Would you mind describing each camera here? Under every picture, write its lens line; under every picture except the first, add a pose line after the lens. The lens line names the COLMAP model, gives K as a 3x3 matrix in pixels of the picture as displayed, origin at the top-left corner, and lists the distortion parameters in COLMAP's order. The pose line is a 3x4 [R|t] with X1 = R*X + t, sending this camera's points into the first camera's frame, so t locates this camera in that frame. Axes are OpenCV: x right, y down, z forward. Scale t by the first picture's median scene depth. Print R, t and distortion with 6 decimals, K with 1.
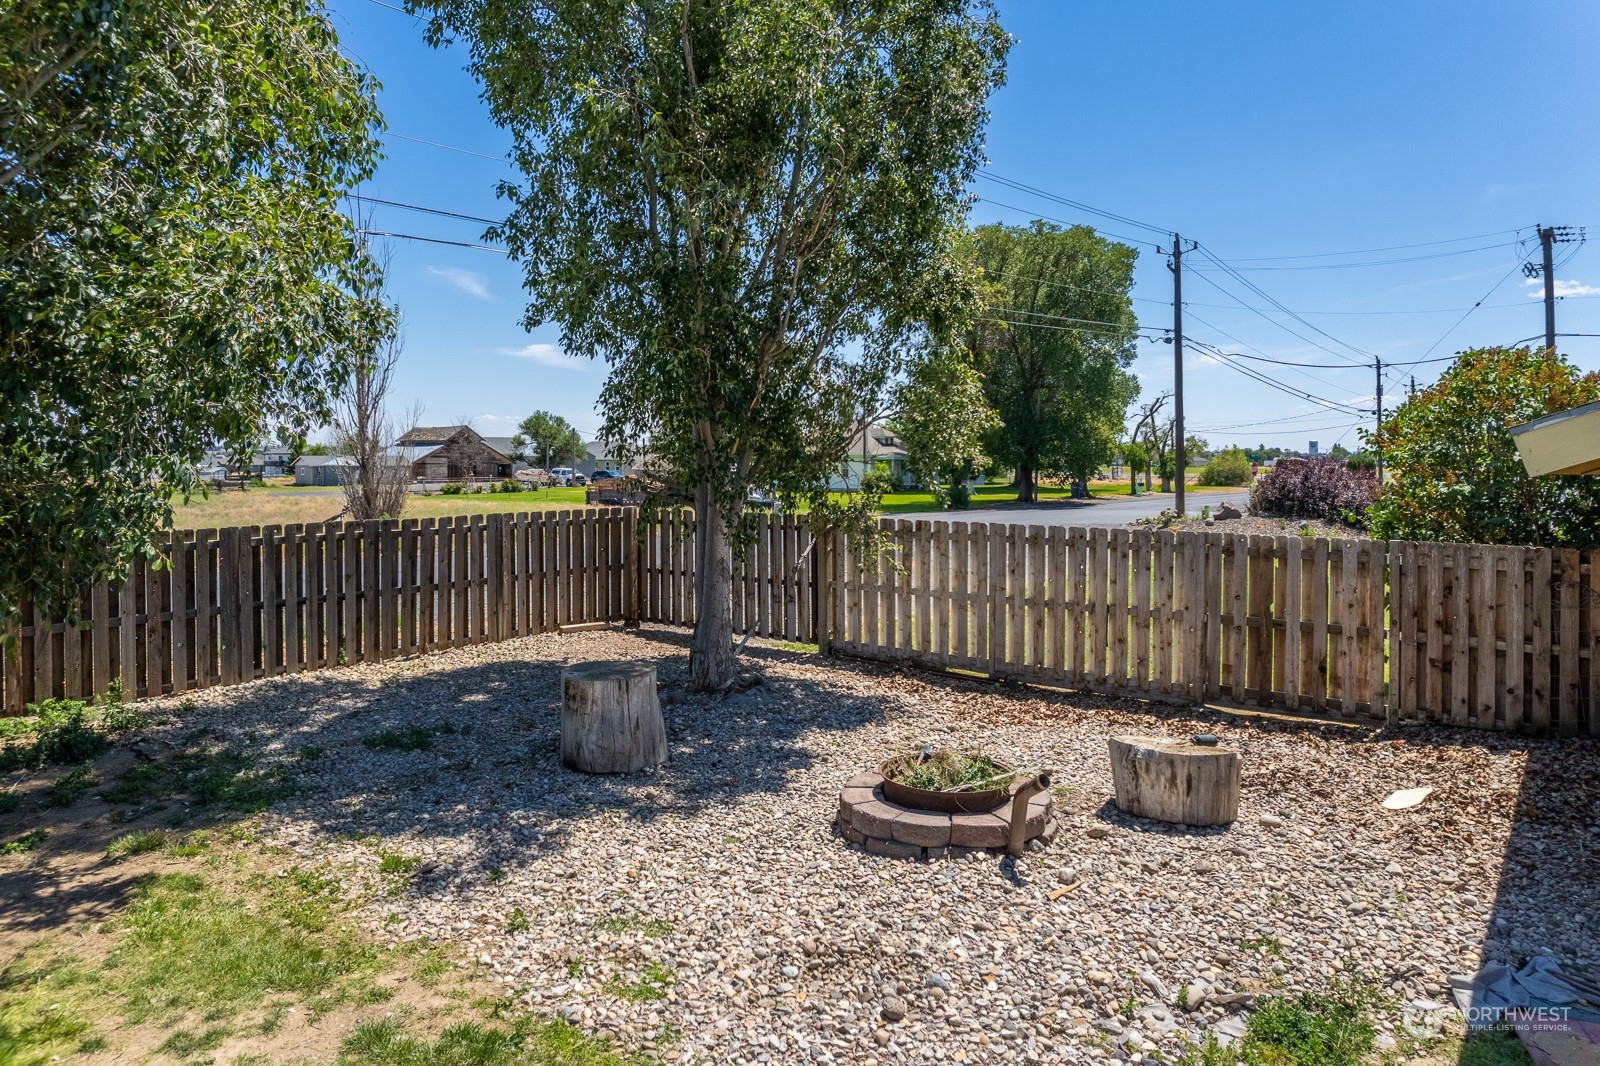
lens RADIAL K [[1041.2, 0, 795.8], [0, 1041.2, 507.4], [0, 0, 1]] dist [-0.035471, 0.001308]
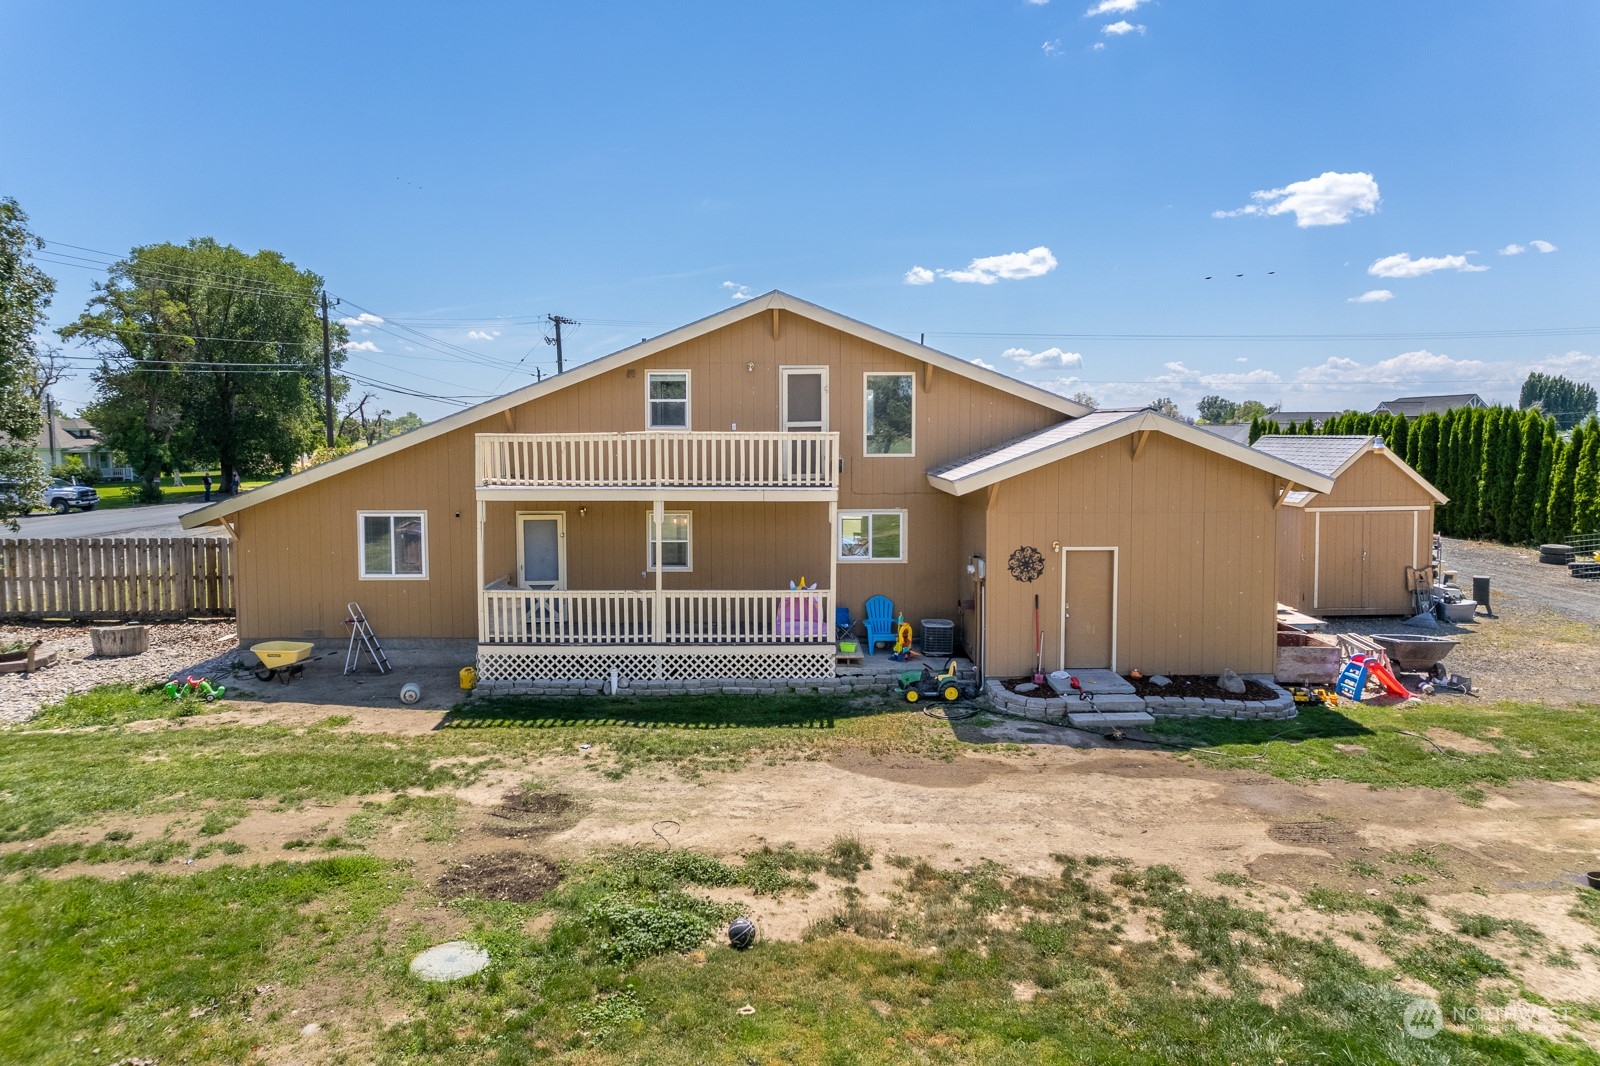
lens RADIAL K [[1007.3, 0, 799.7], [0, 1007.3, 500.5], [0, 0, 1]] dist [-0.033239, 0.067074]
pose [[0.776212, -0.047753, 0.628661, 0.071917], [0.032125, 0.998828, 0.036205, -0.077331], [-0.629653, -0.007907, 0.776837, -1.252021]]
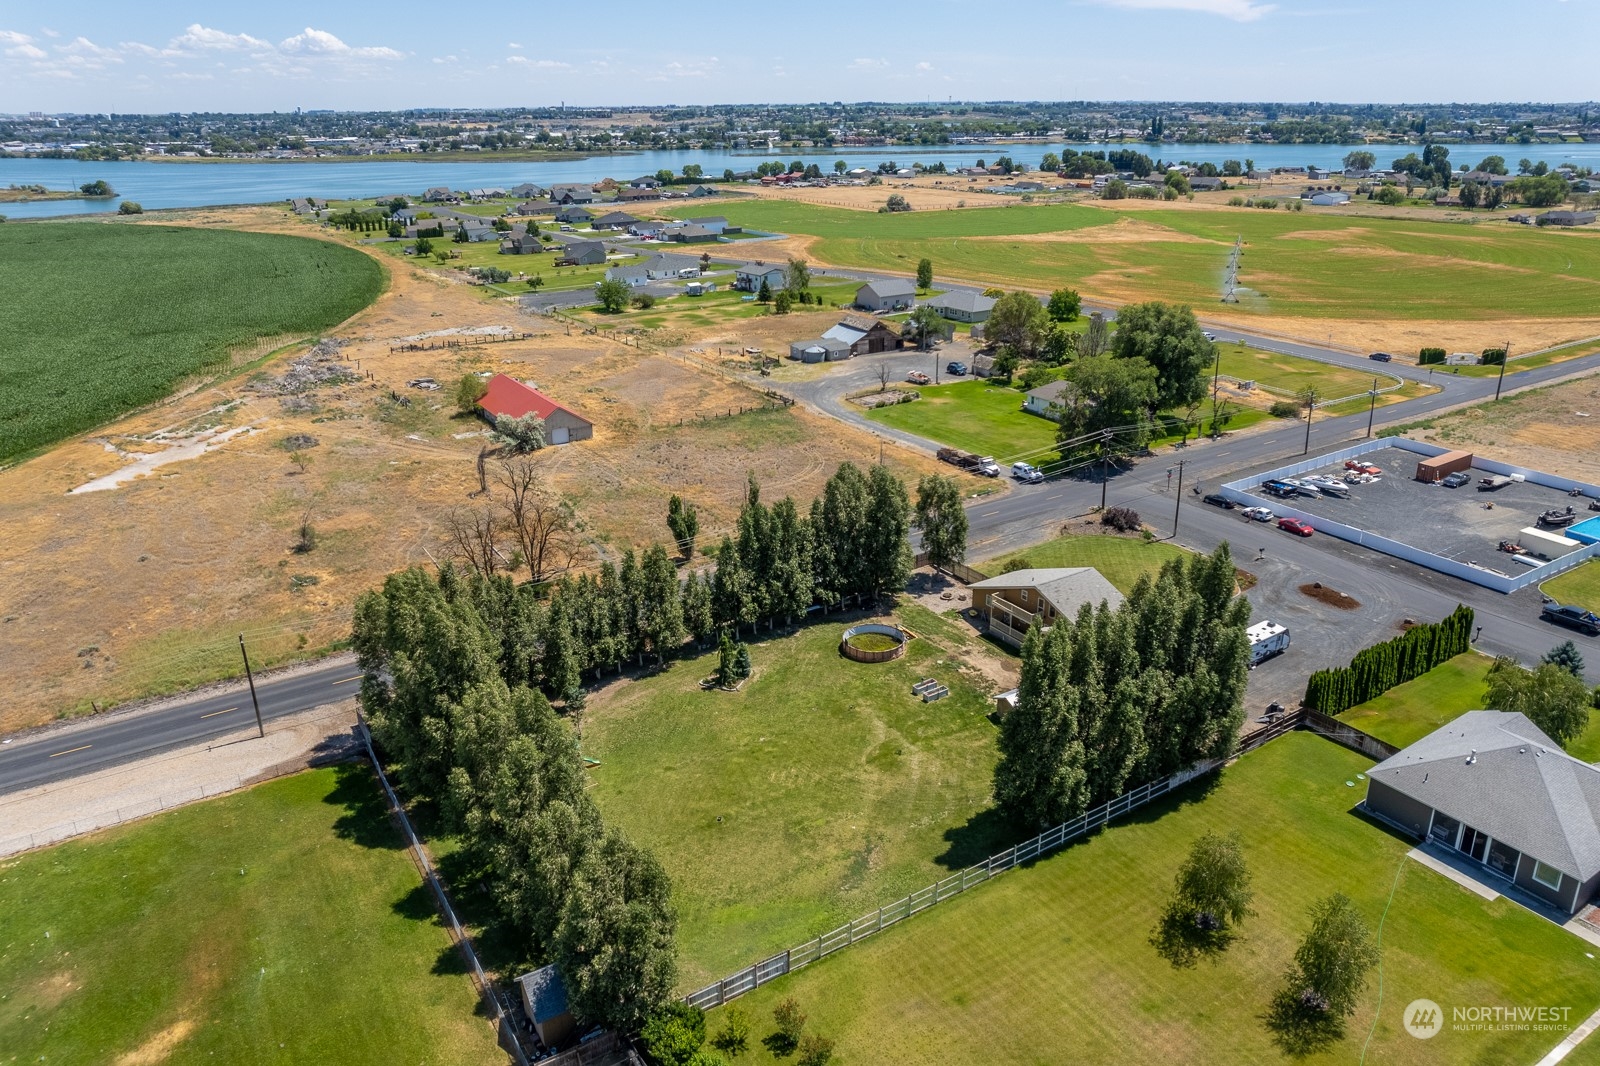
lens RADIAL K [[1104.5, 0, 800.2], [0, 1104.5, 488.5], [0, 0, 1]] dist [-0.075640, 0.064874]
pose [[0.942455, 0.092707, -0.321222, 1.941768], [0.004305, 0.957341, 0.288927, -3.636405], [0.334305, -0.273684, 0.901852, -8.545478]]
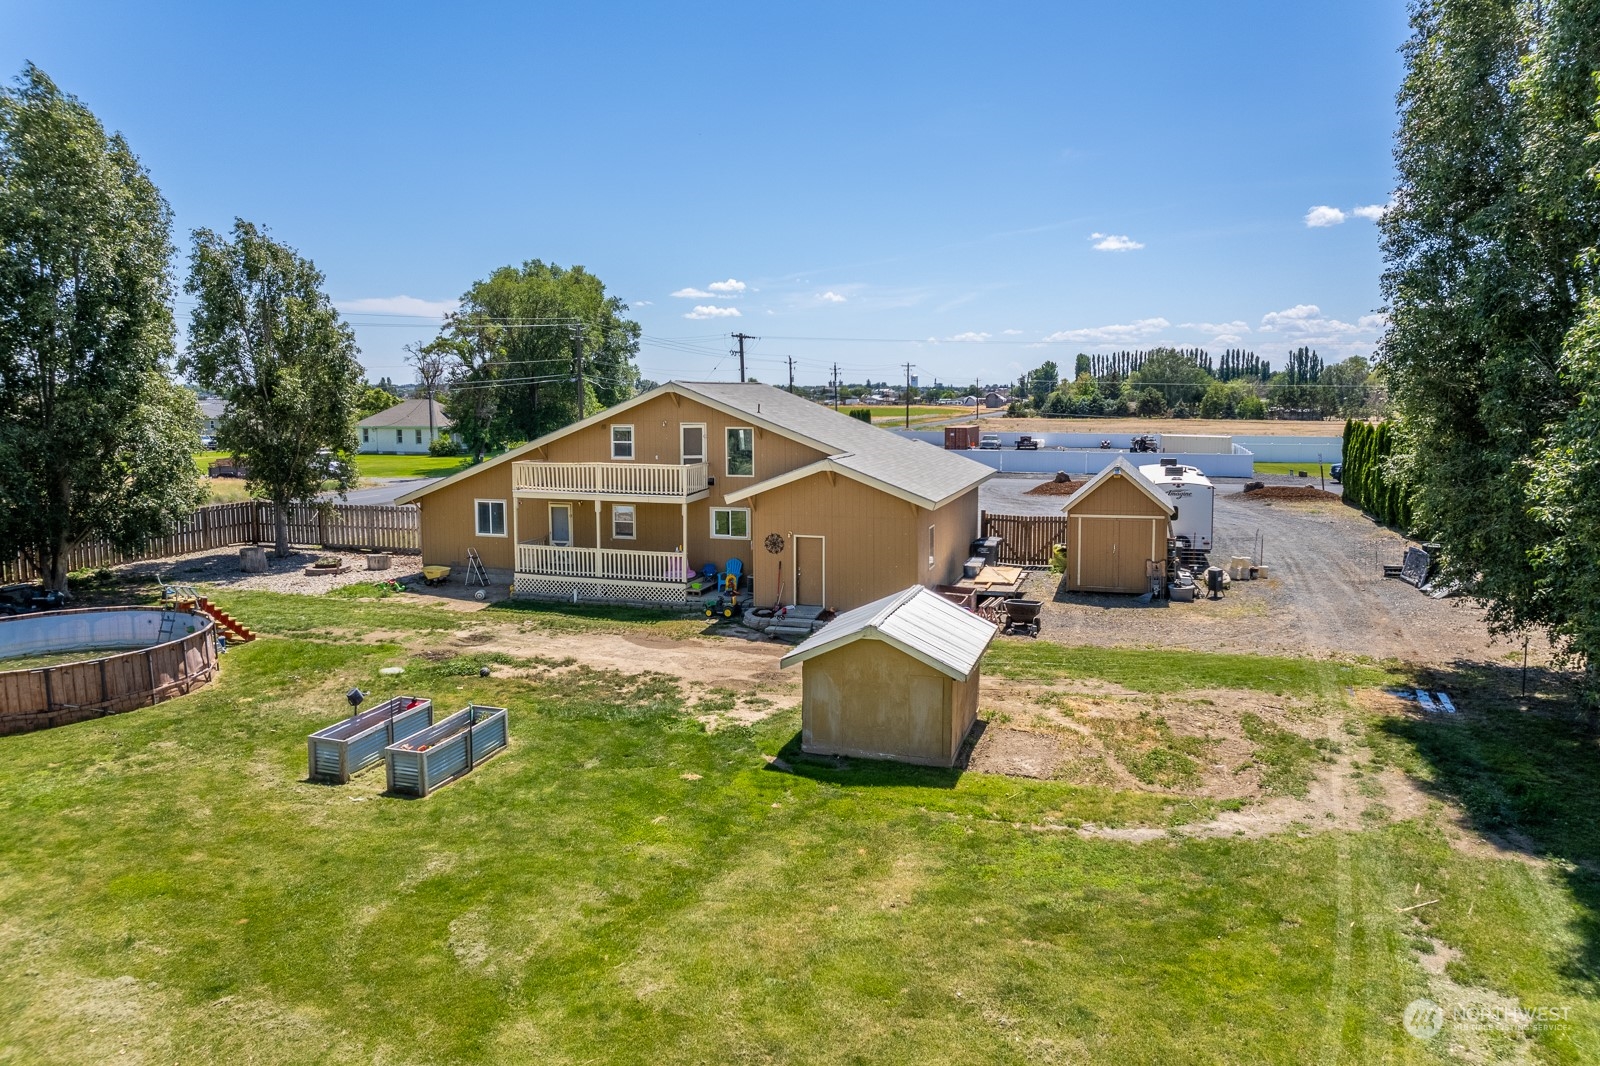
lens RADIAL K [[1041.2, 0, 795.8], [0, 1041.2, 507.4], [0, 0, 1]] dist [-0.035471, 0.001308]
pose [[0.942001, -0.043408, 0.332791, 0.373542], [0.021614, 0.997388, 0.068915, -0.182904], [-0.334914, -0.057725, 0.940479, -2.661303]]
